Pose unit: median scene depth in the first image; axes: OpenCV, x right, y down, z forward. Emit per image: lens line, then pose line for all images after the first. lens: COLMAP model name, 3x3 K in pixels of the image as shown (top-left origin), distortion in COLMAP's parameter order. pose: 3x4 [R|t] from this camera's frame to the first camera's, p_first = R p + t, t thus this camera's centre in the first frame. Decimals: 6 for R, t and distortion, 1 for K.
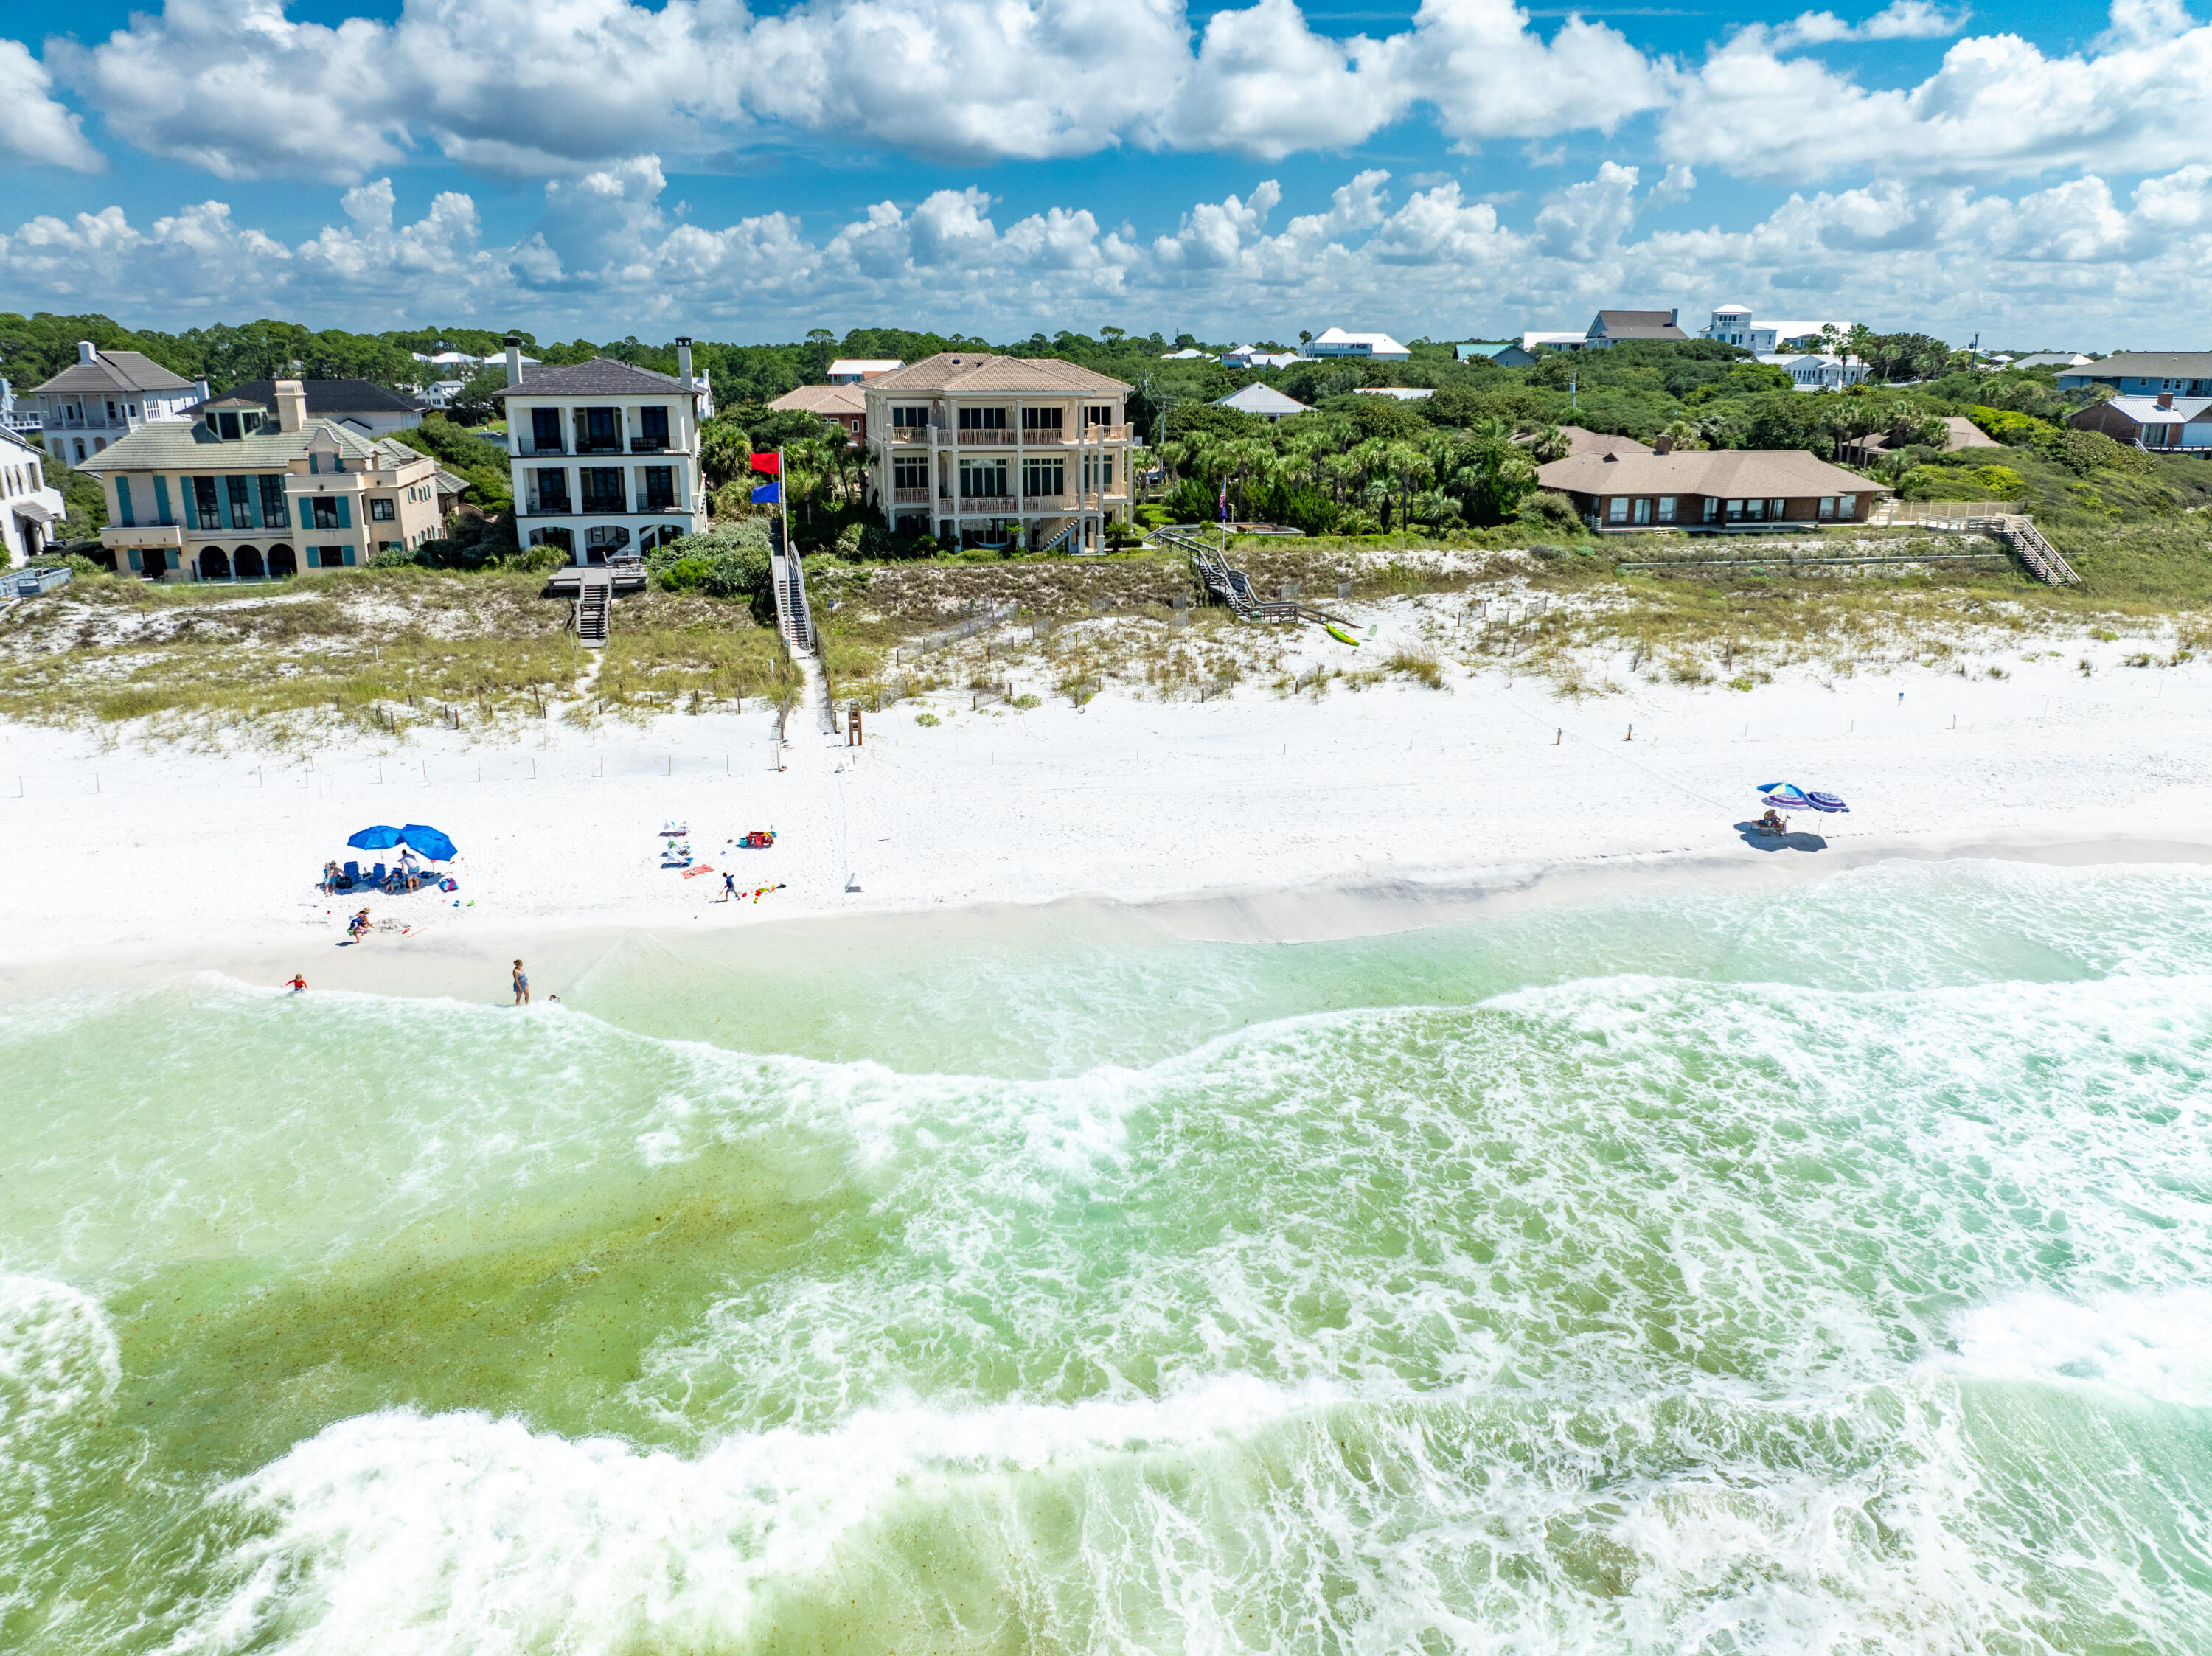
lens RADIAL K [[1538.4, 0, 1106.0], [0, 1538.4, 828.0], [0, 0, 1]] dist [-0.034478, -0.008317]
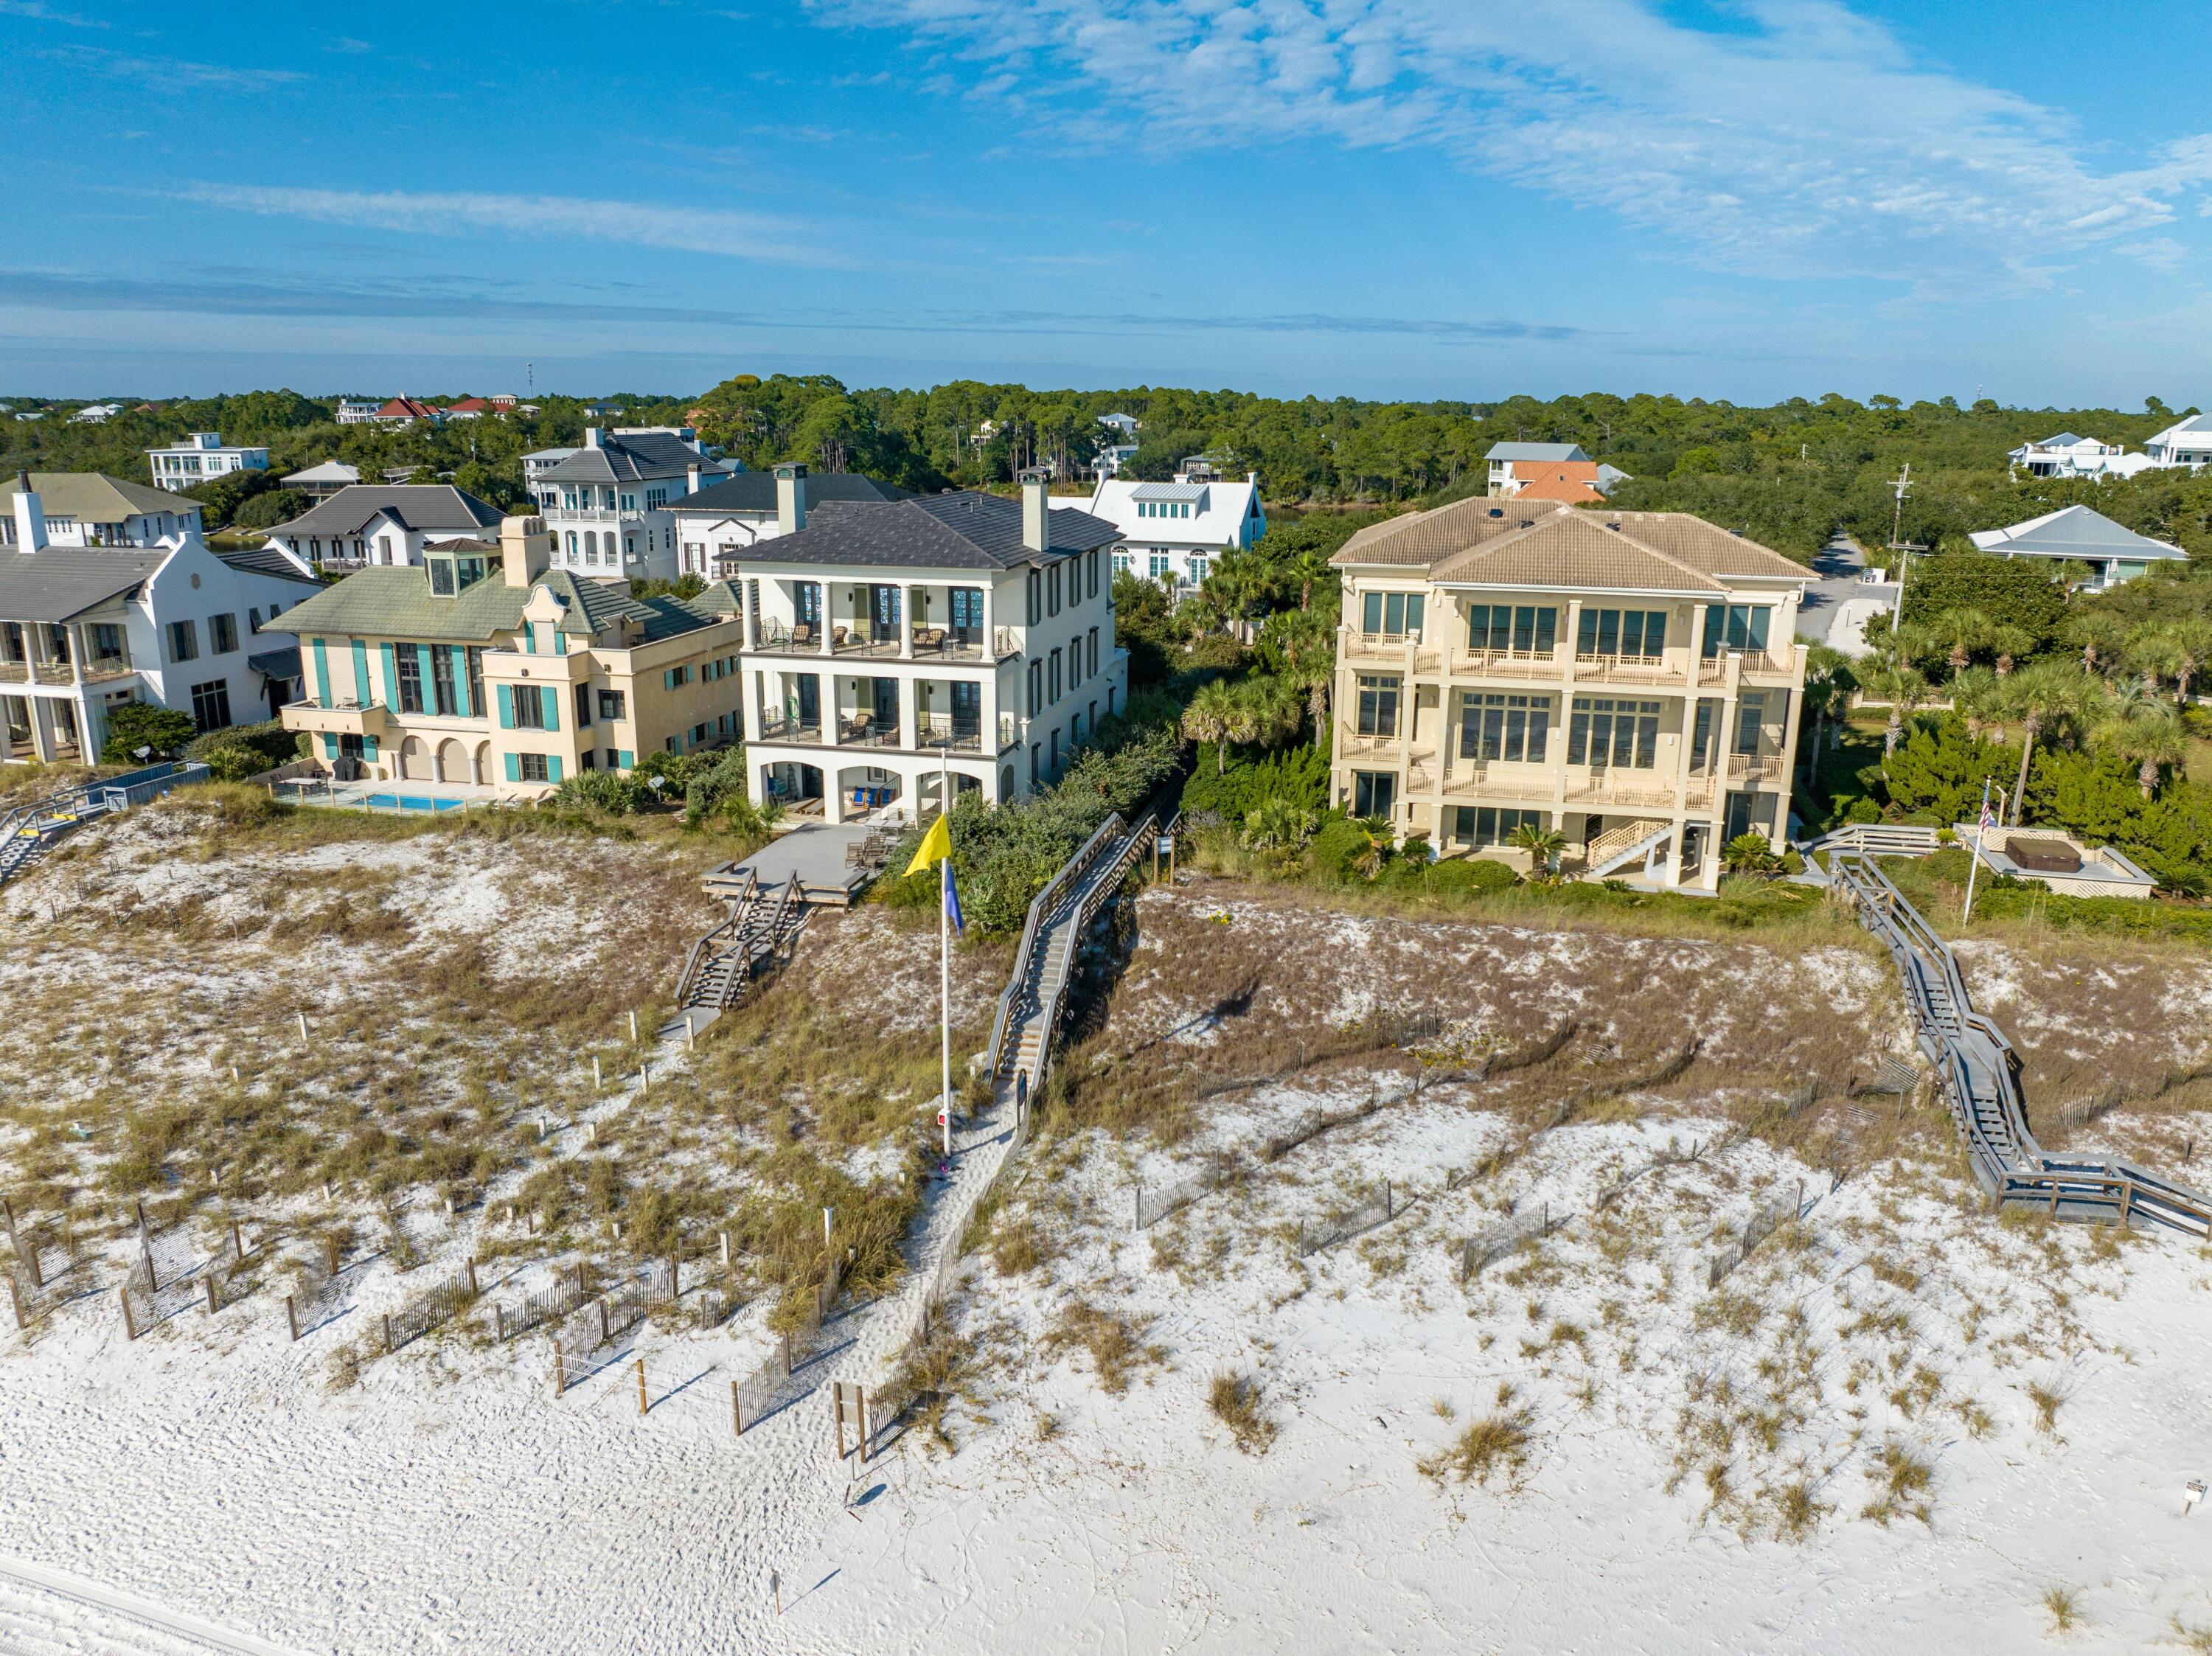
lens RADIAL K [[1538.4, 0, 1106.0], [0, 1538.4, 828.0], [0, 0, 1]] dist [-0.034478, -0.008317]
pose [[0.894345, 0.121698, -0.430508, 0.034586], [-0.135109, 0.990831, -0.000584, -0.170399], [0.426489, 0.058688, 0.902587, 0.434799]]
